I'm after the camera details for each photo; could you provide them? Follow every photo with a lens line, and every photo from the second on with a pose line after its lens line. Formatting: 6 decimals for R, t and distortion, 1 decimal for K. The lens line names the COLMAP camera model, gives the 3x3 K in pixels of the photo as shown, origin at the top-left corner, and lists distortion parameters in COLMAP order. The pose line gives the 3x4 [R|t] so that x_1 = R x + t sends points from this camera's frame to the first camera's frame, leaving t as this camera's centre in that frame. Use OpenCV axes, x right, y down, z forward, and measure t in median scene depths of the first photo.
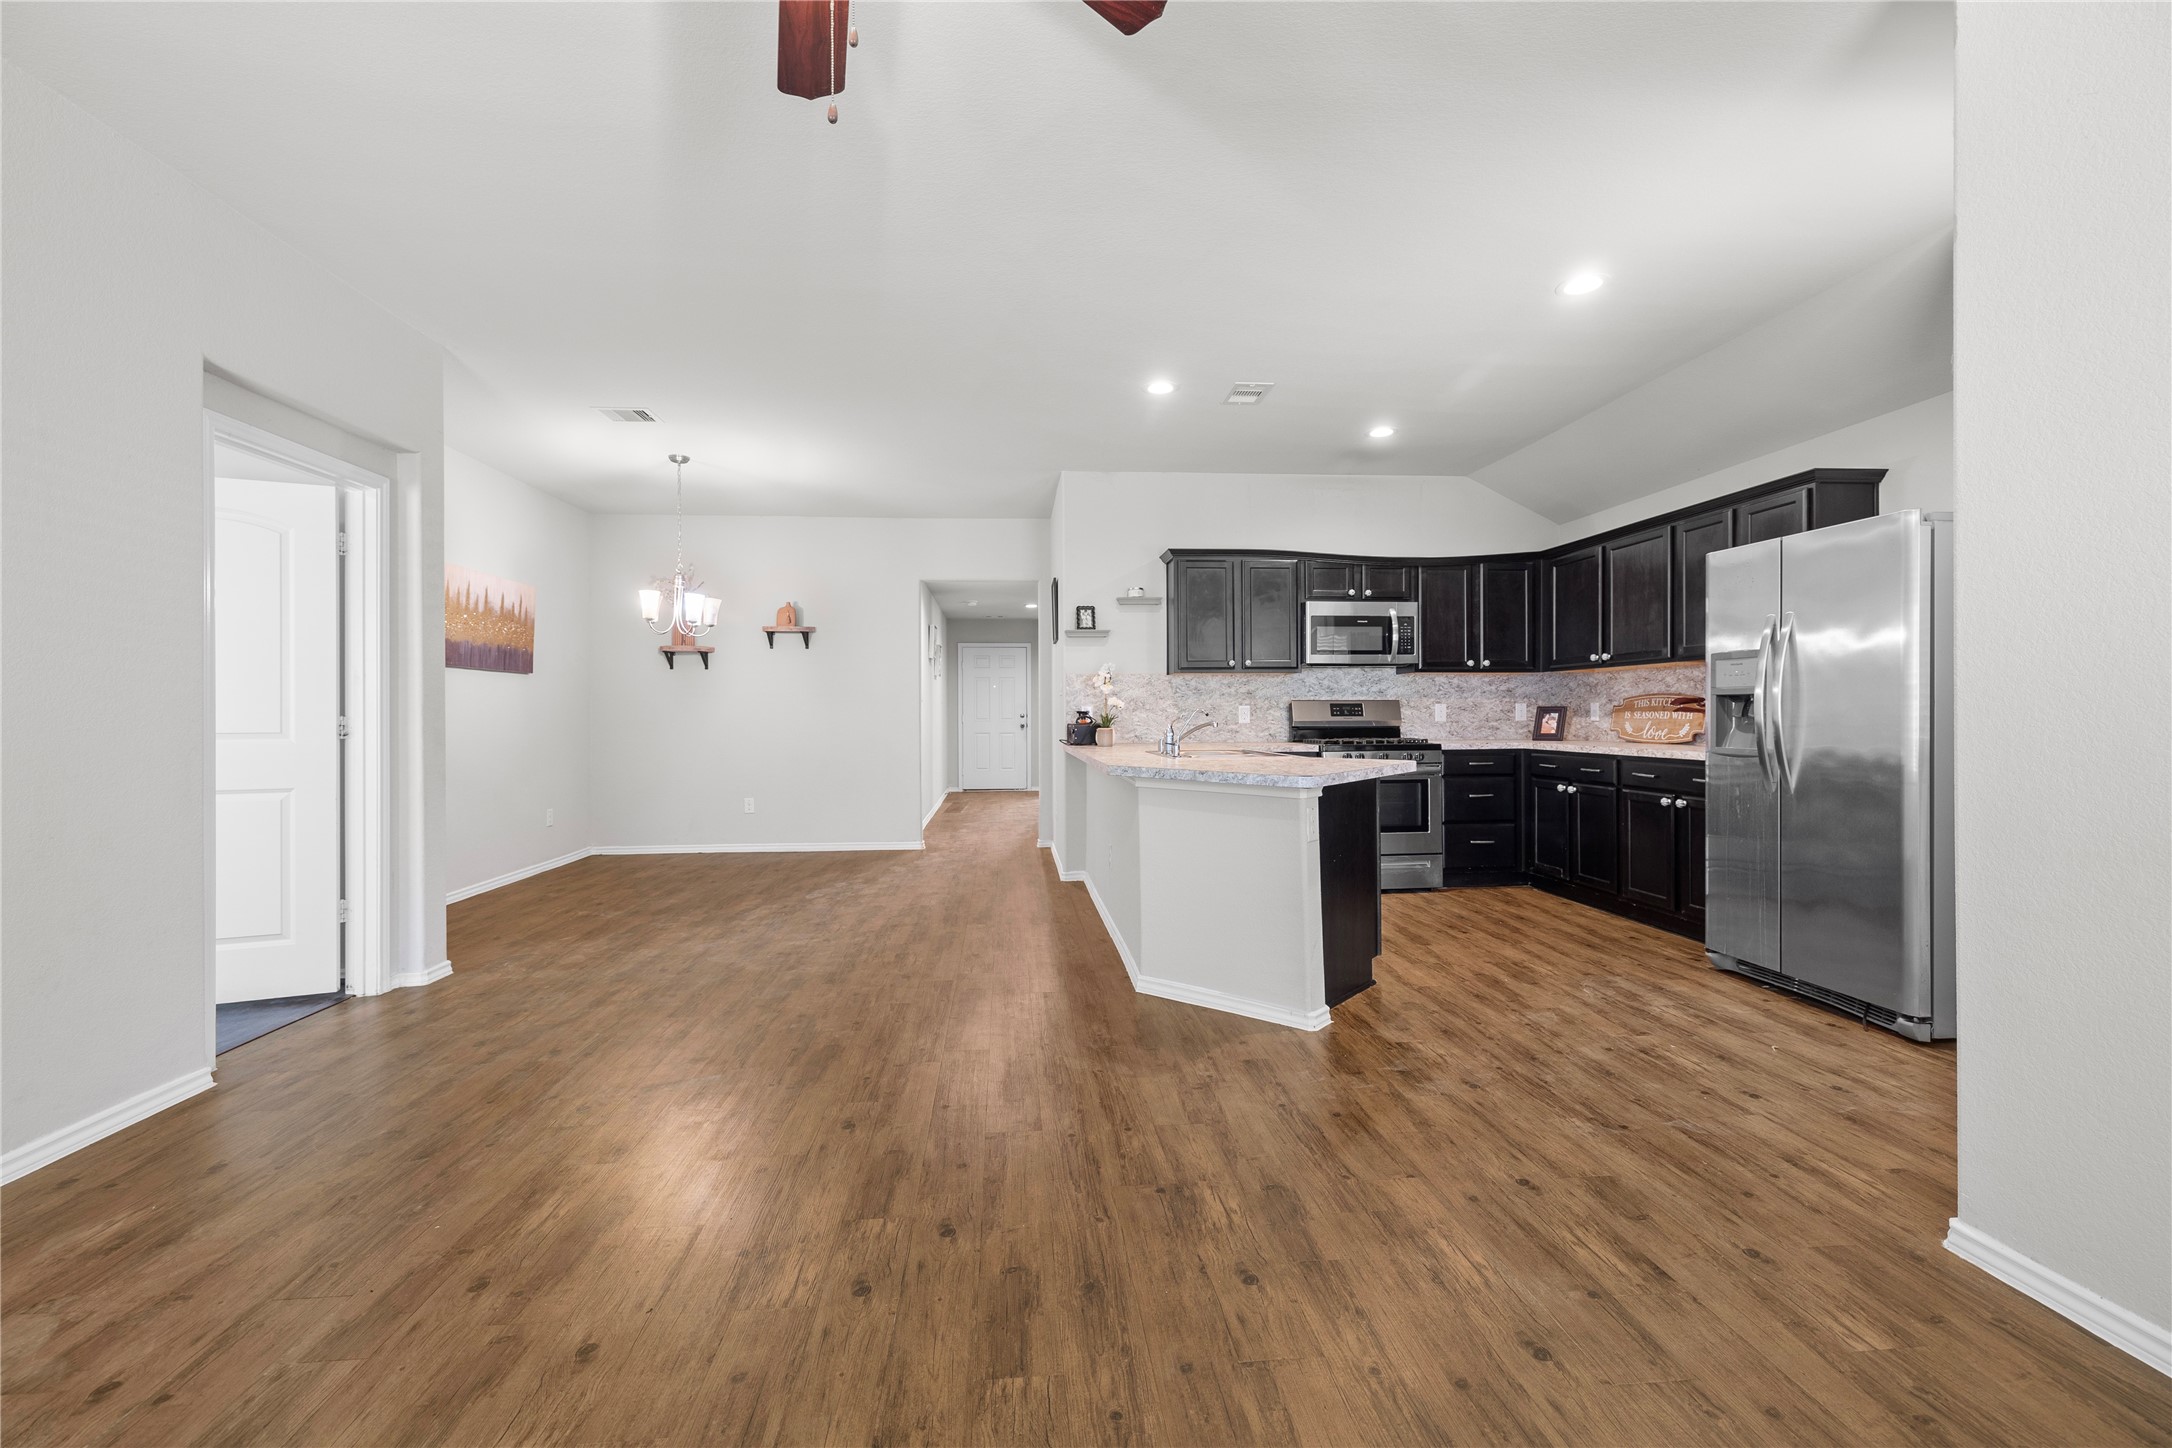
lens RADIAL K [[920.0, 0, 1074.2], [0, 920.0, 711.8], [0, 0, 1]] dist [0.000577, 0.001066]
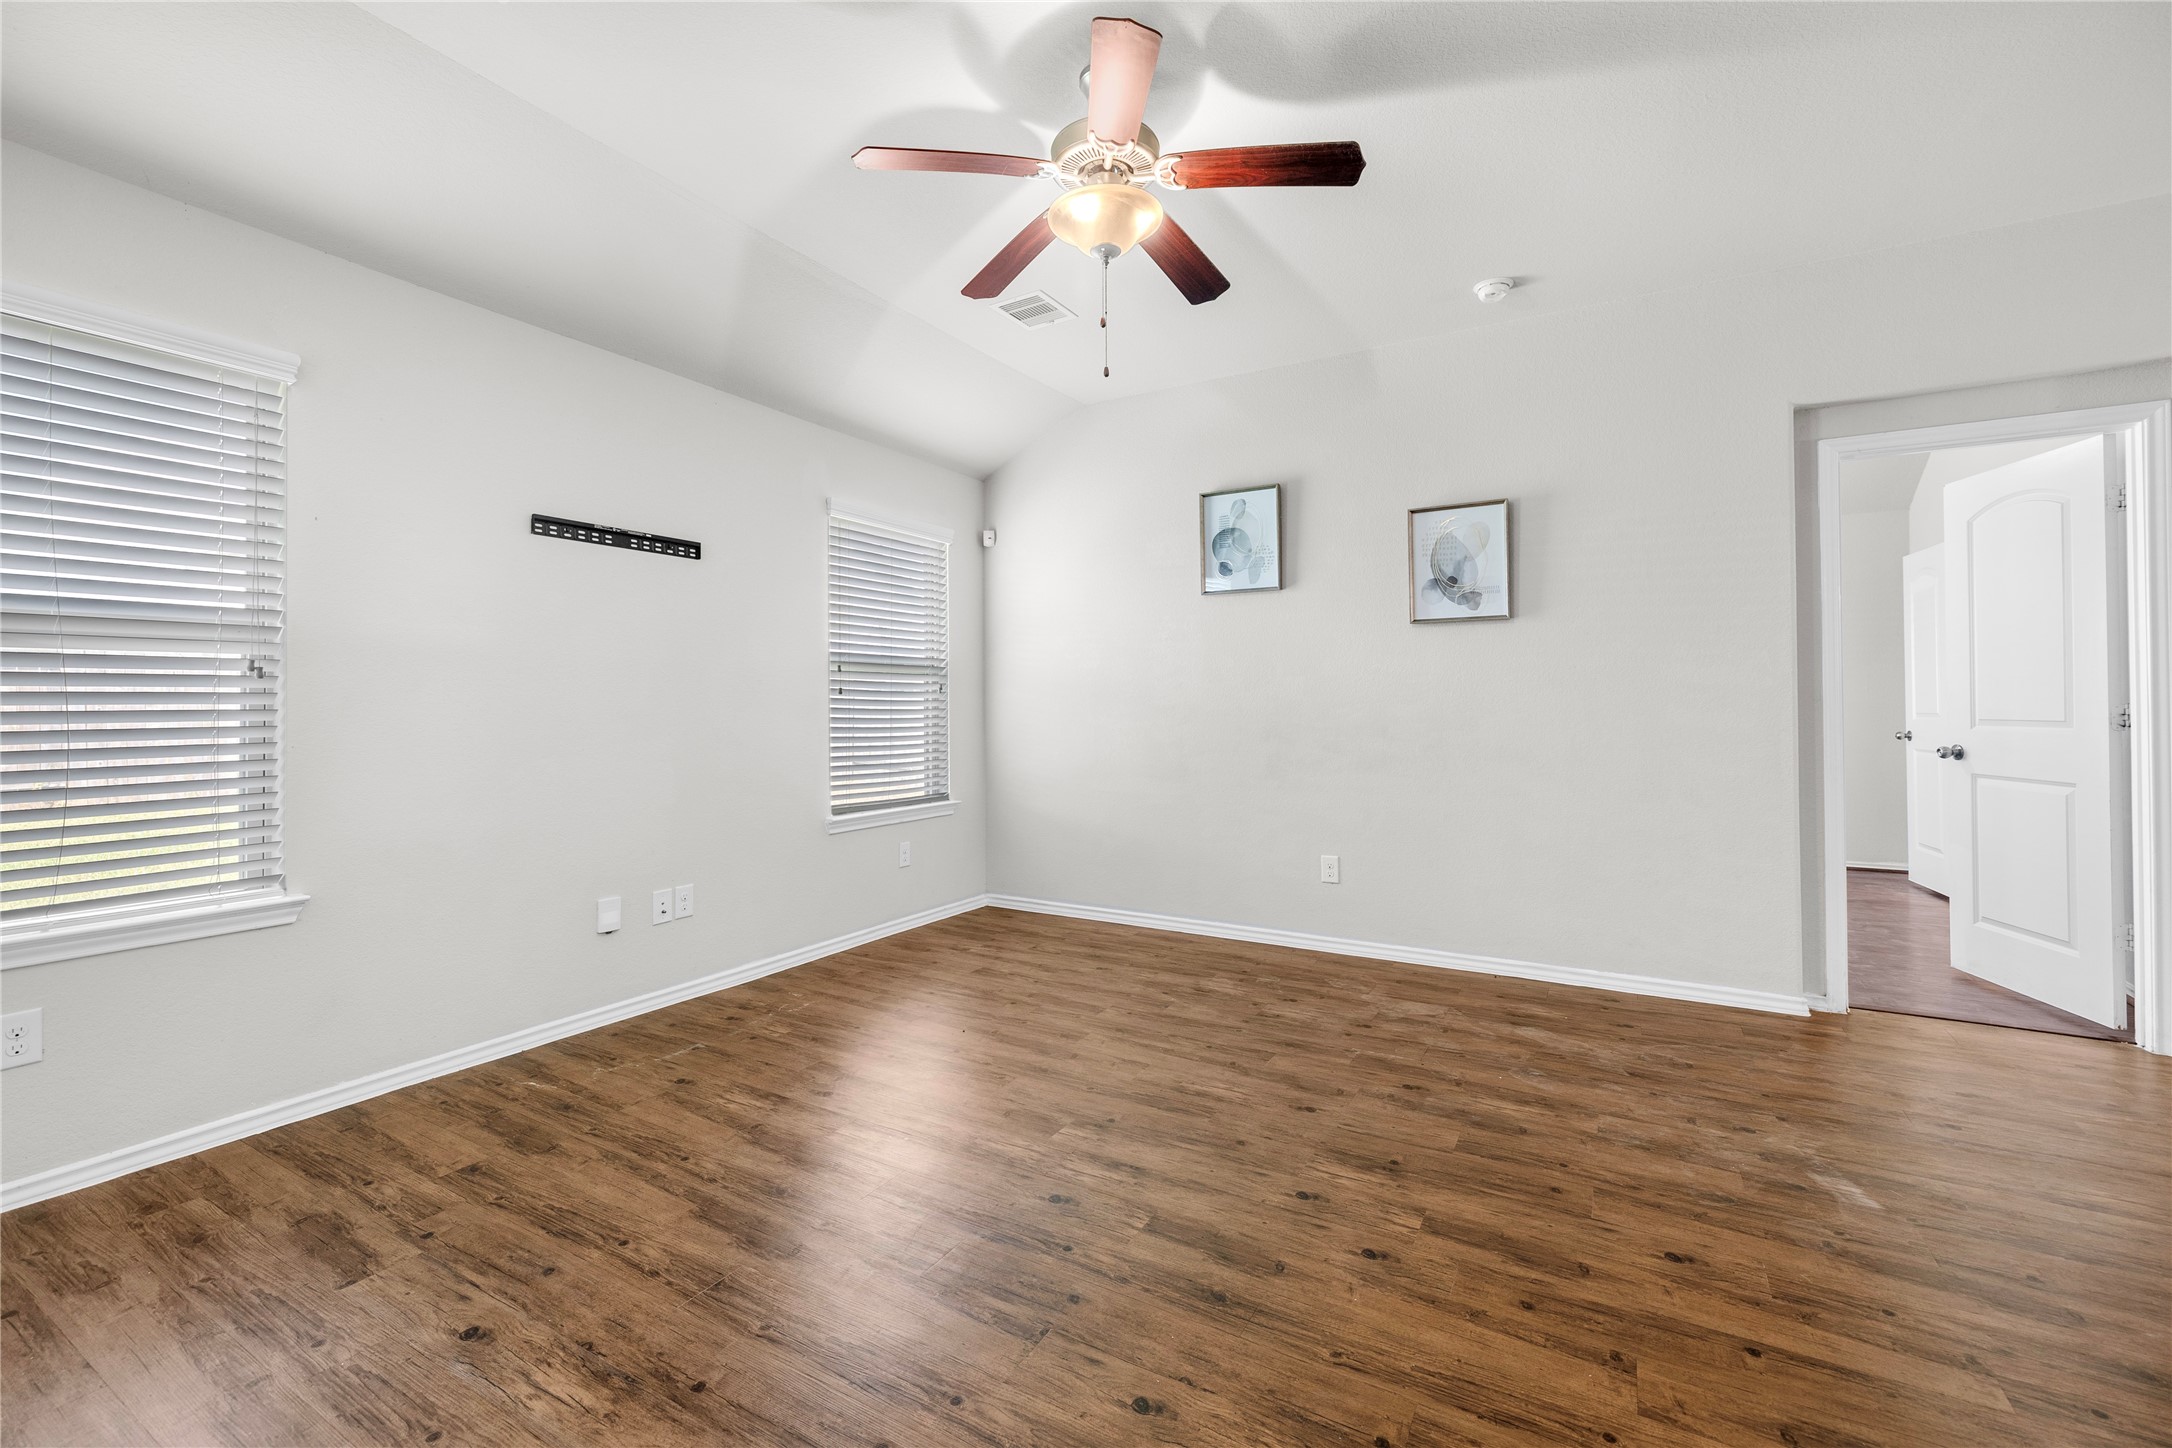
lens RADIAL K [[920.0, 0, 1075.7], [0, 920.0, 695.6], [0, 0, 1]] dist [0.000577, 0.001066]
pose [[-0.574980, -0.002001, -0.818165, 0.295494], [0.006622, 0.999953, -0.007100, -0.002004], [0.818141, -0.009500, -0.574939, 0.471986]]
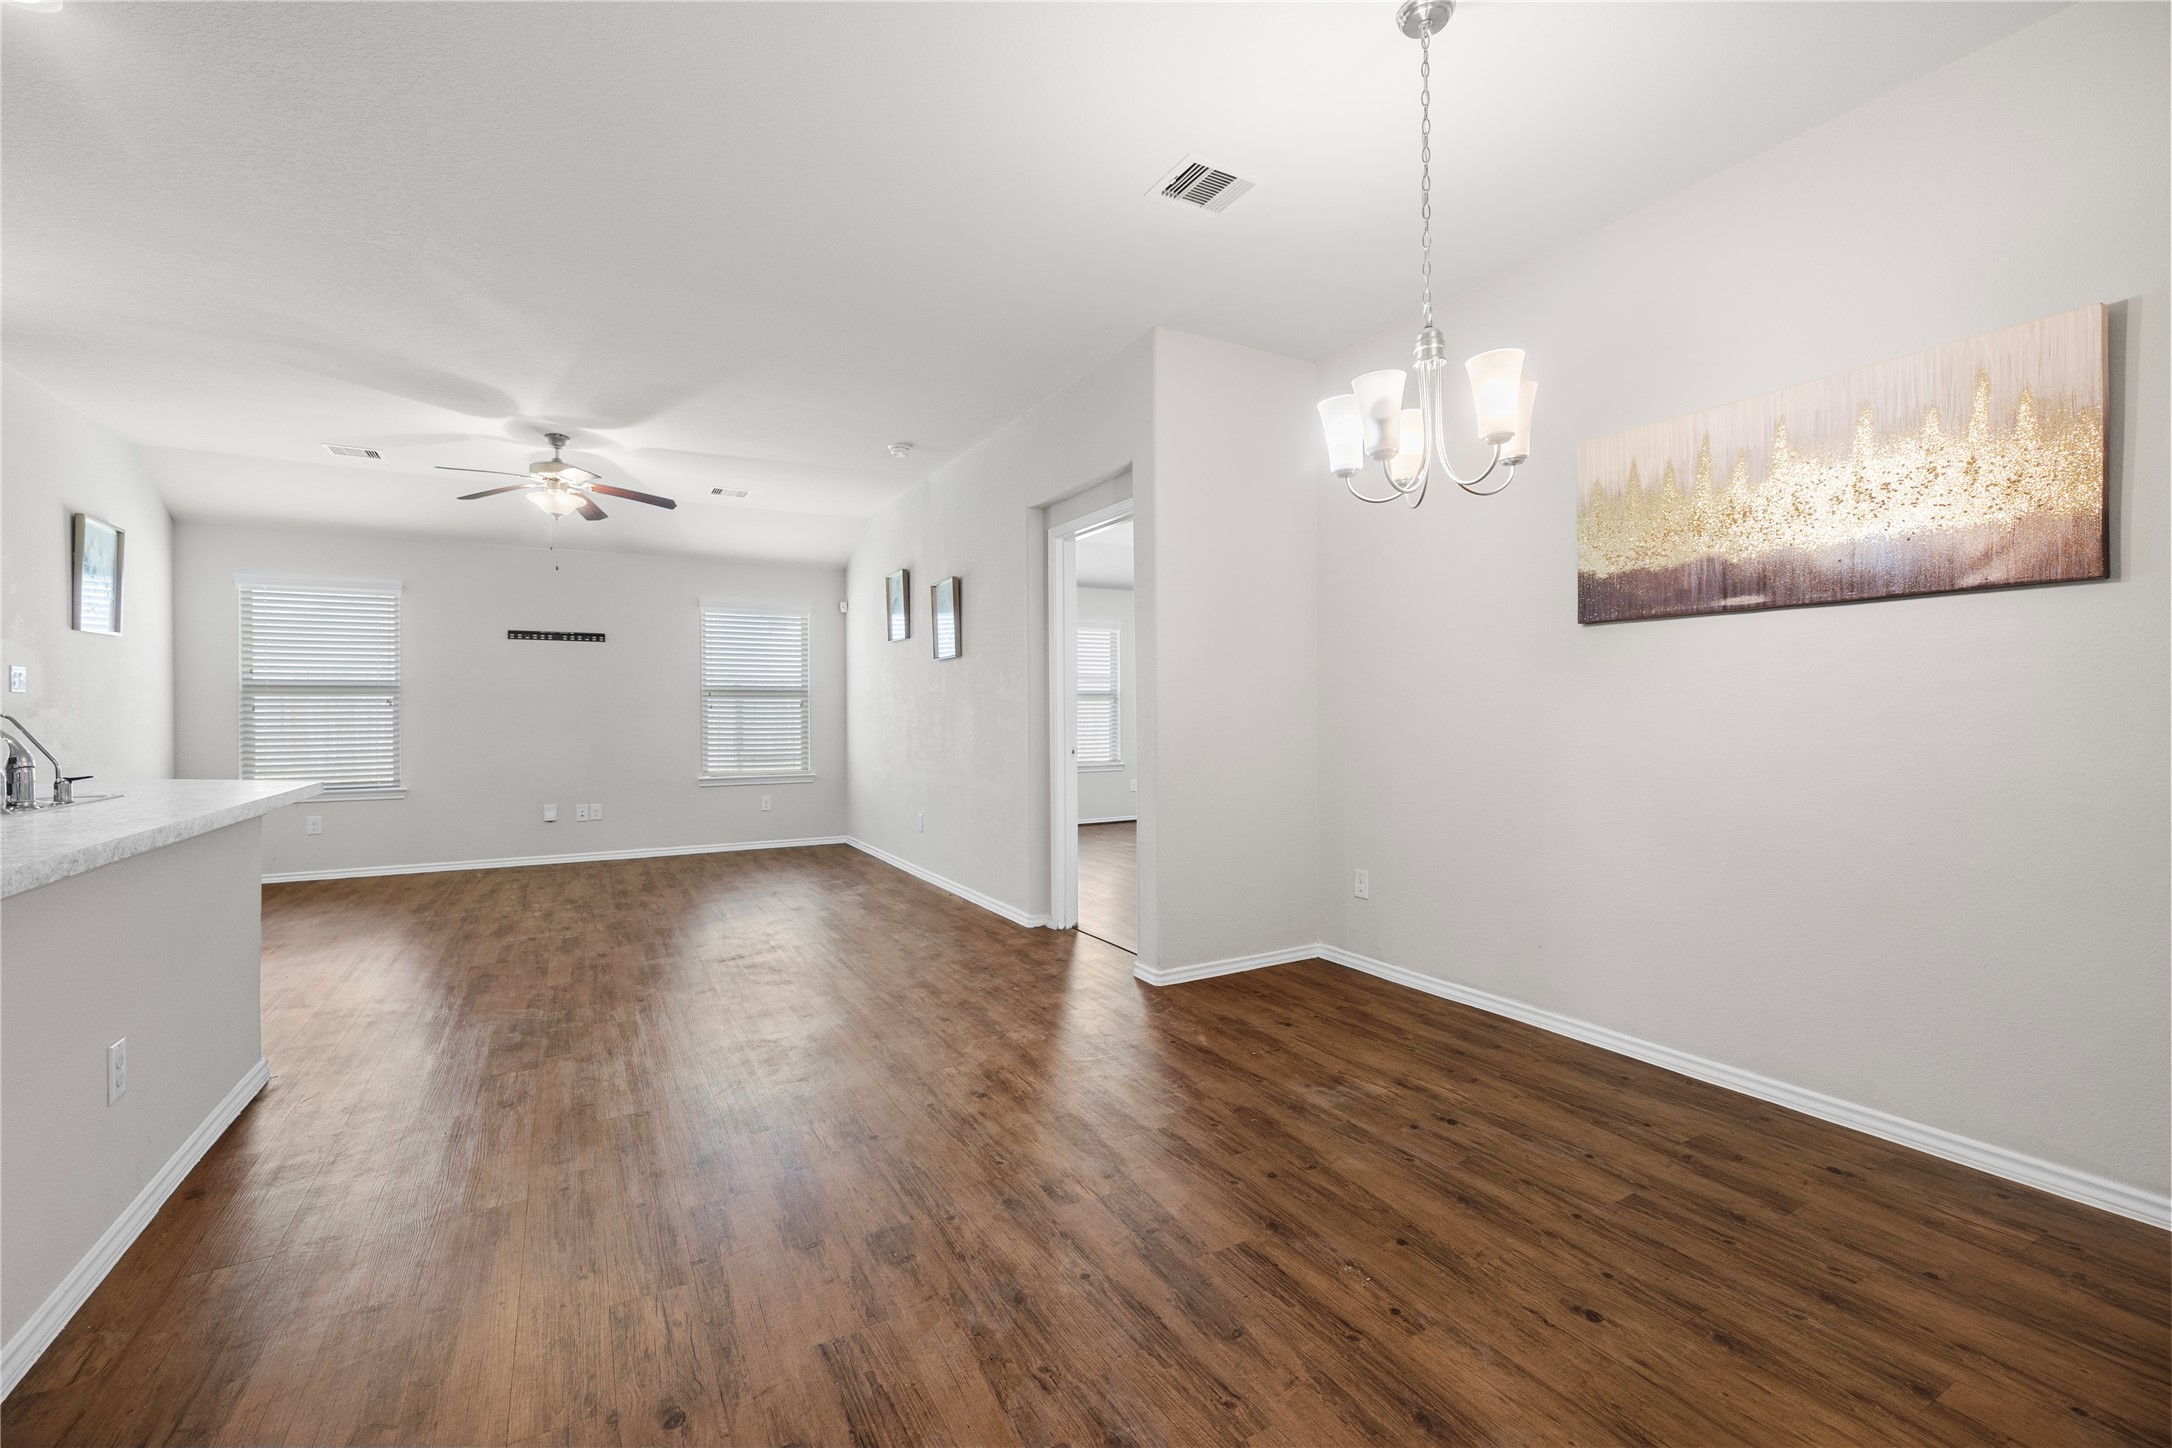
lens RADIAL K [[920.0, 0, 1074.9], [0, 920.0, 714.8], [0, 0, 1]] dist [0.000577, 0.001066]
pose [[-0.910047, 0.009616, -0.414394, -0.156162], [0.009854, 0.999950, 0.001564, 0.002601], [0.414388, -0.002660, -0.910096, 1.349465]]
